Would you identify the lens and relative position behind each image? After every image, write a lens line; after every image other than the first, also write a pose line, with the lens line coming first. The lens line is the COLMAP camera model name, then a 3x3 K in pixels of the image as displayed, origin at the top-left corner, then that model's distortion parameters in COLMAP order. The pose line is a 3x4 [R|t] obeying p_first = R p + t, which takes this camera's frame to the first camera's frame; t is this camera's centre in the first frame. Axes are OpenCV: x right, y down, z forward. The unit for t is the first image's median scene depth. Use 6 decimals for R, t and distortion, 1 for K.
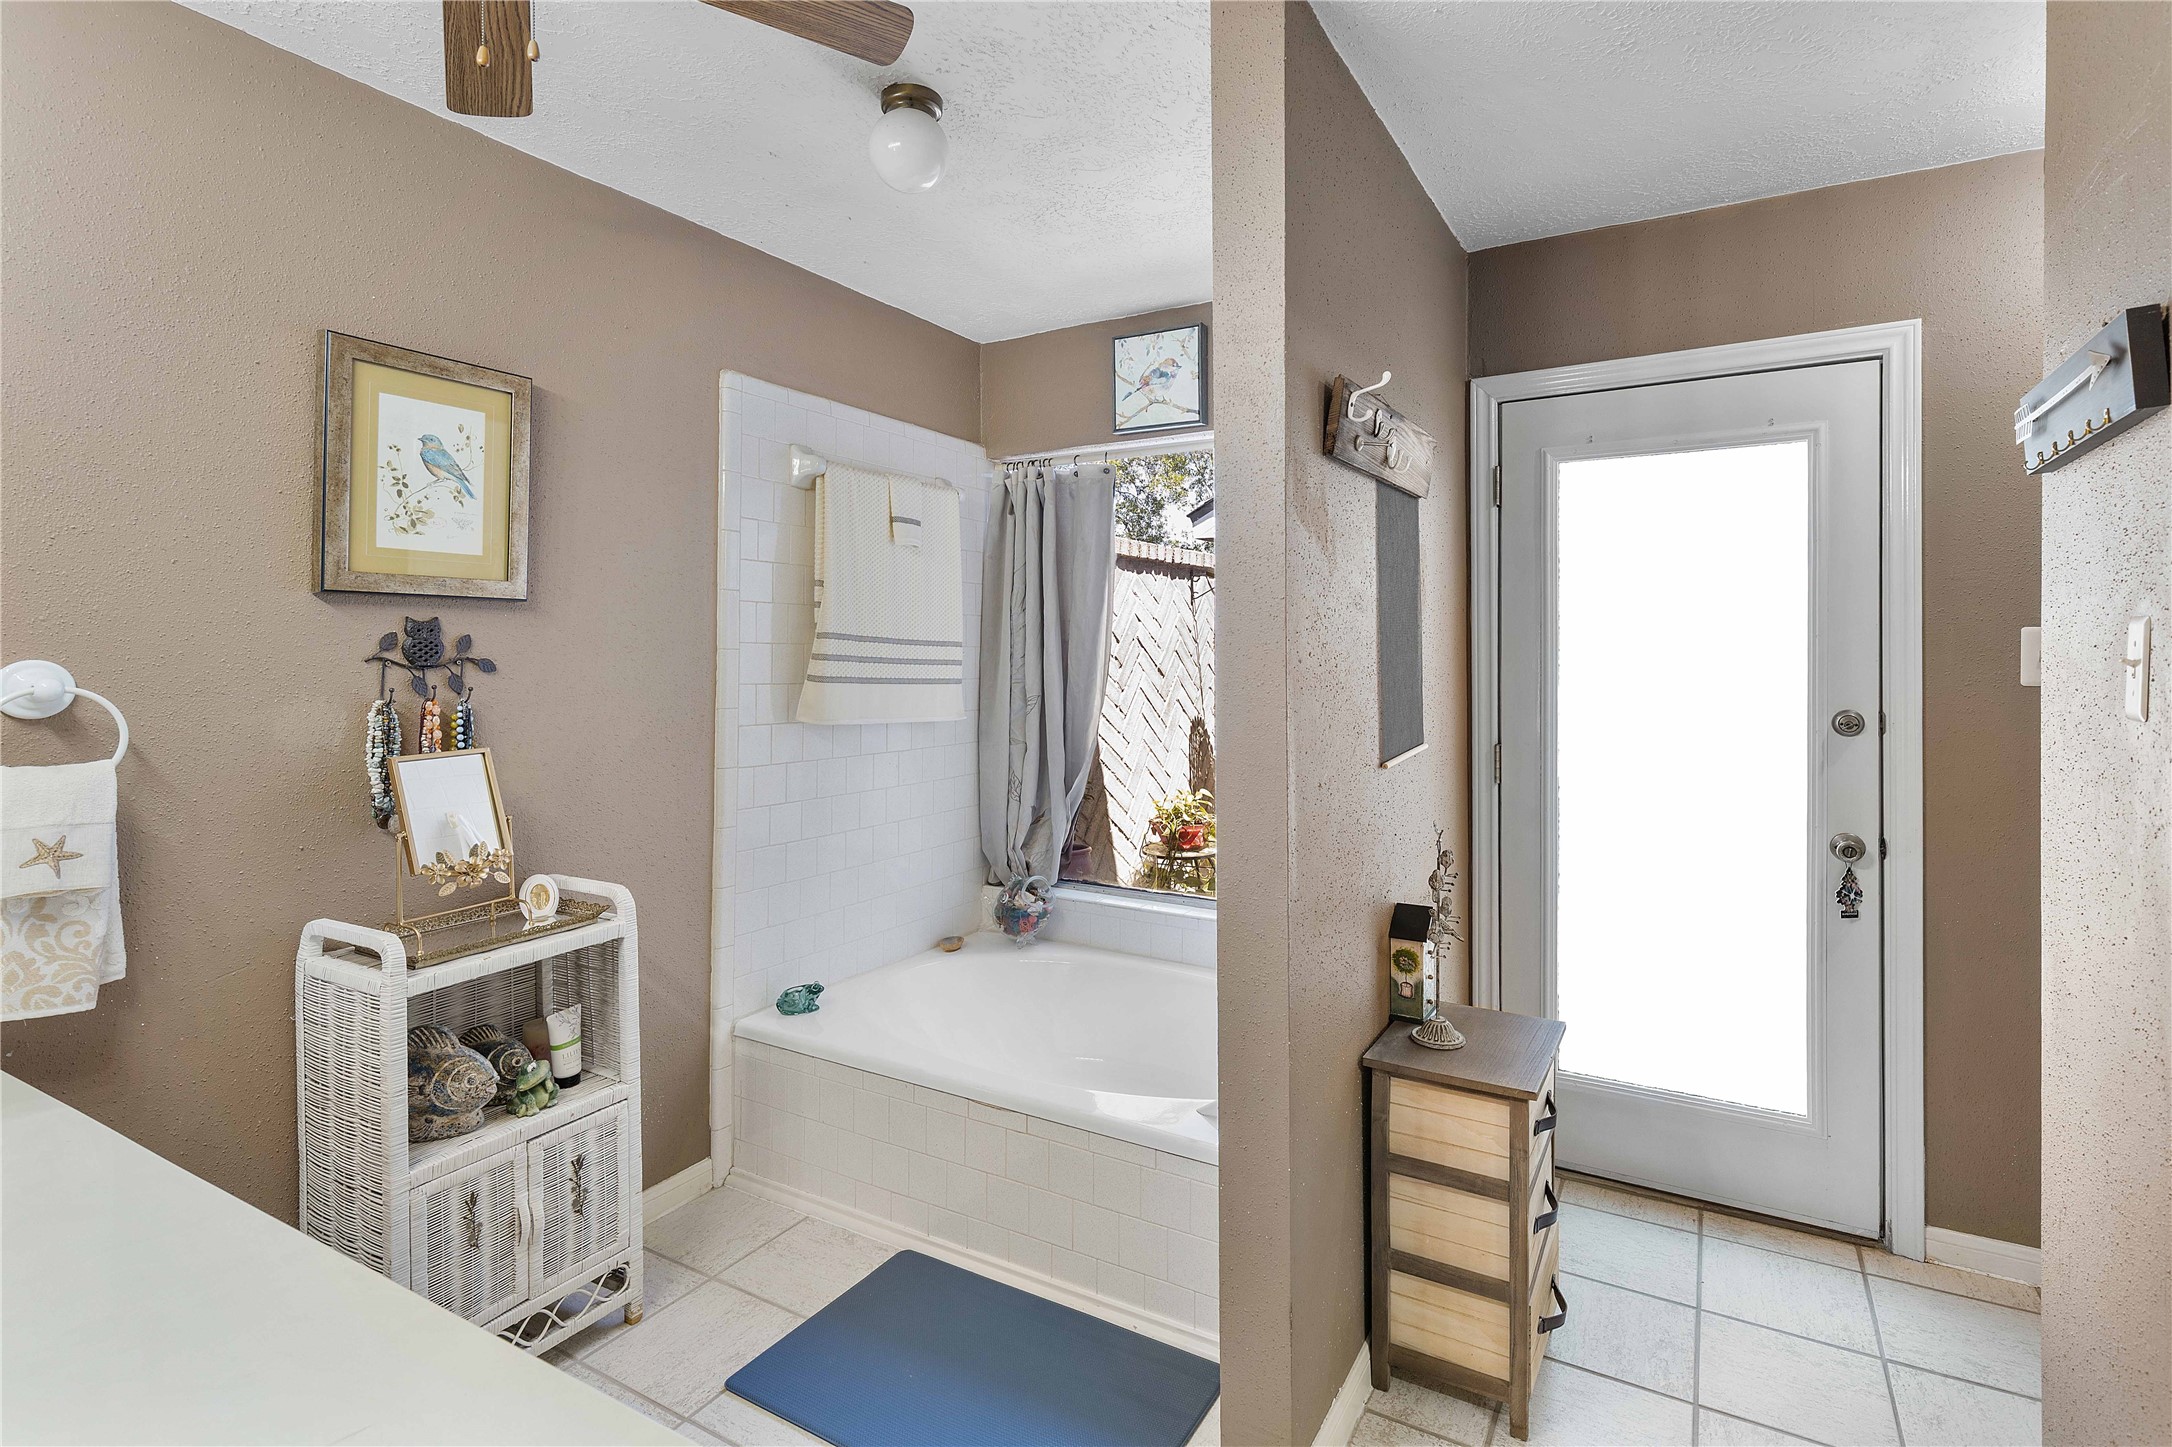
lens RADIAL K [[1050.5, 0, 1084.4], [0, 1050.5, 659.7], [0, 0, 1]] dist [0.000201, -0.000095]
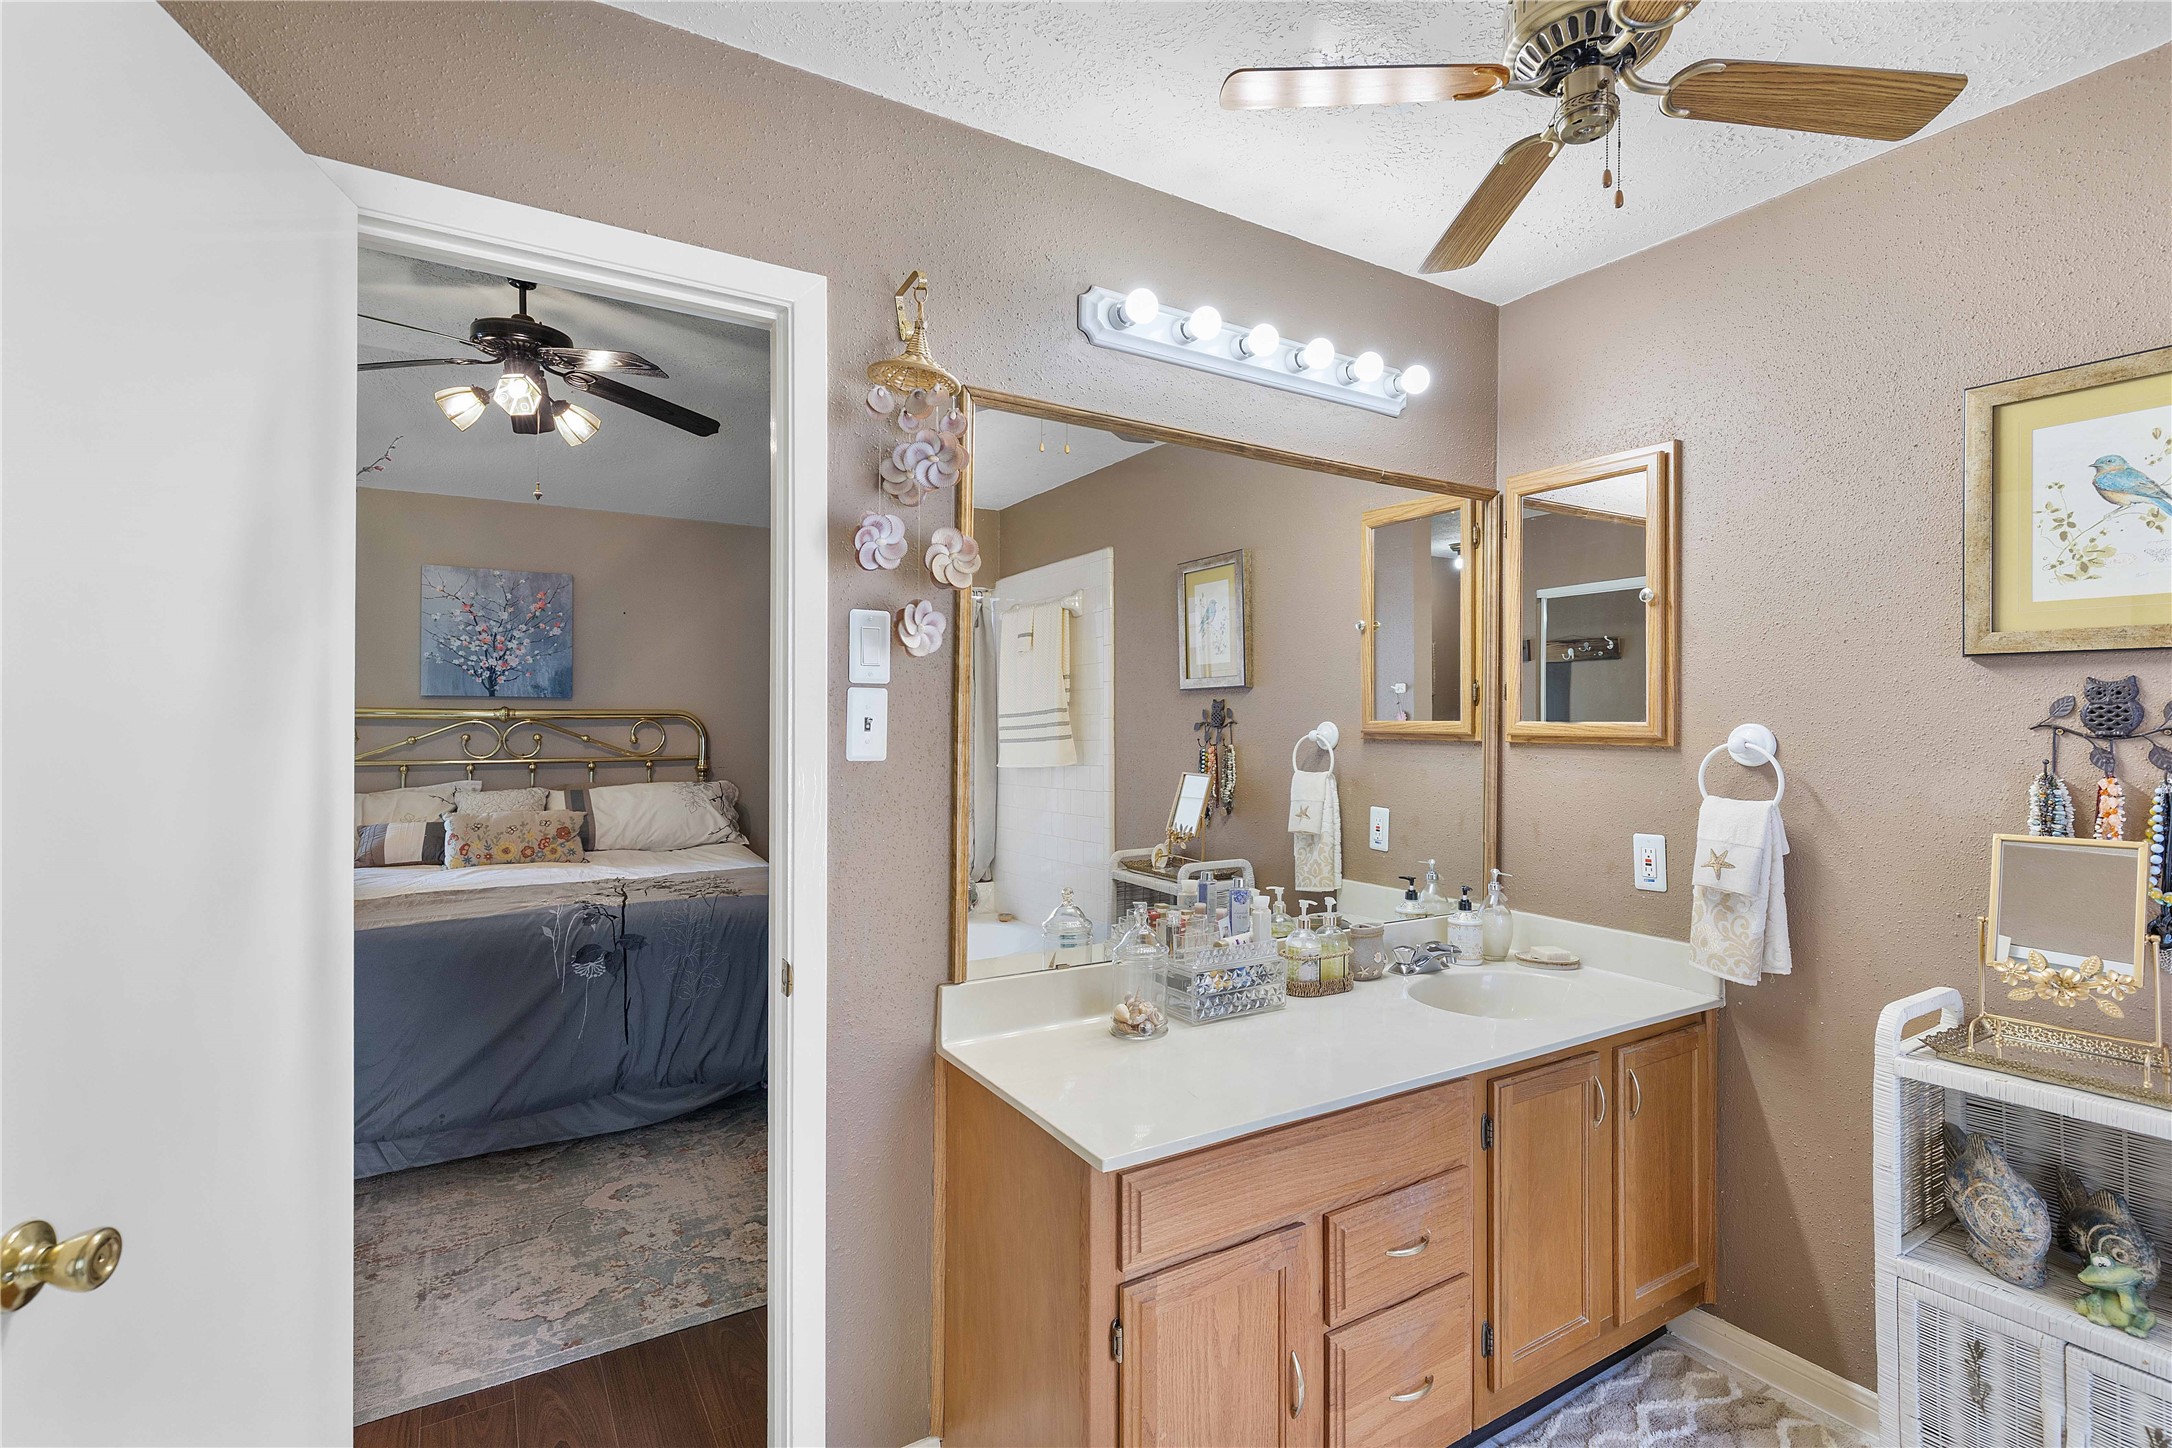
lens RADIAL K [[1007.2, 0, 1109.4], [0, 1007.2, 719.4], [0, 0, 1]] dist [-0.000103, 0.000315]
pose [[-0.443496, 0.002808, -0.896272, 0.447613], [-0.009809, 0.999920, 0.007987, -0.005753], [0.896223, 0.012334, -0.443433, 0.669172]]
